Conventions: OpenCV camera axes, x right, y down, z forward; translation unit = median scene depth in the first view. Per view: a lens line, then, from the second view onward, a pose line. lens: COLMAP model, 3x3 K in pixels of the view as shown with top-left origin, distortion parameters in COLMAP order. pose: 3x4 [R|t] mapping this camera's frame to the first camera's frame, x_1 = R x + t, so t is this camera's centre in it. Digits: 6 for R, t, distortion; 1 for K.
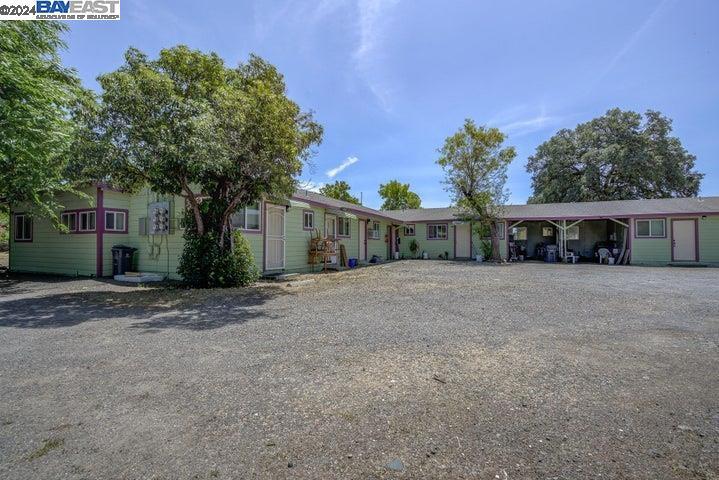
lens RADIAL K [[336.5, 0, 359.5], [0, 336.5, 240.0], [0, 0, 1]] dist [0.000293, -0.027604]
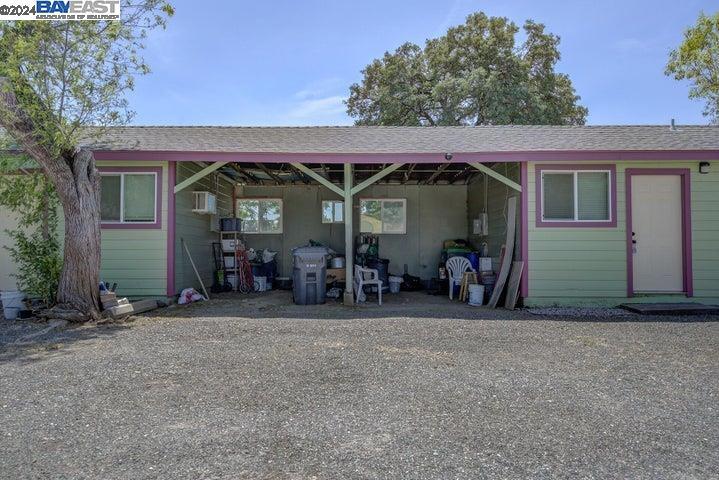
lens RADIAL K [[501.3, 0, 359.5], [0, 501.3, 240.0], [0, 0, 1]] dist [-0.190524, 0.000404]
pose [[0.915785, 0.005733, 0.401629, 0.431863], [-0.006619, 0.999978, 0.000820, 0.007504], [-0.401615, -0.003409, 0.915802, 0.570488]]
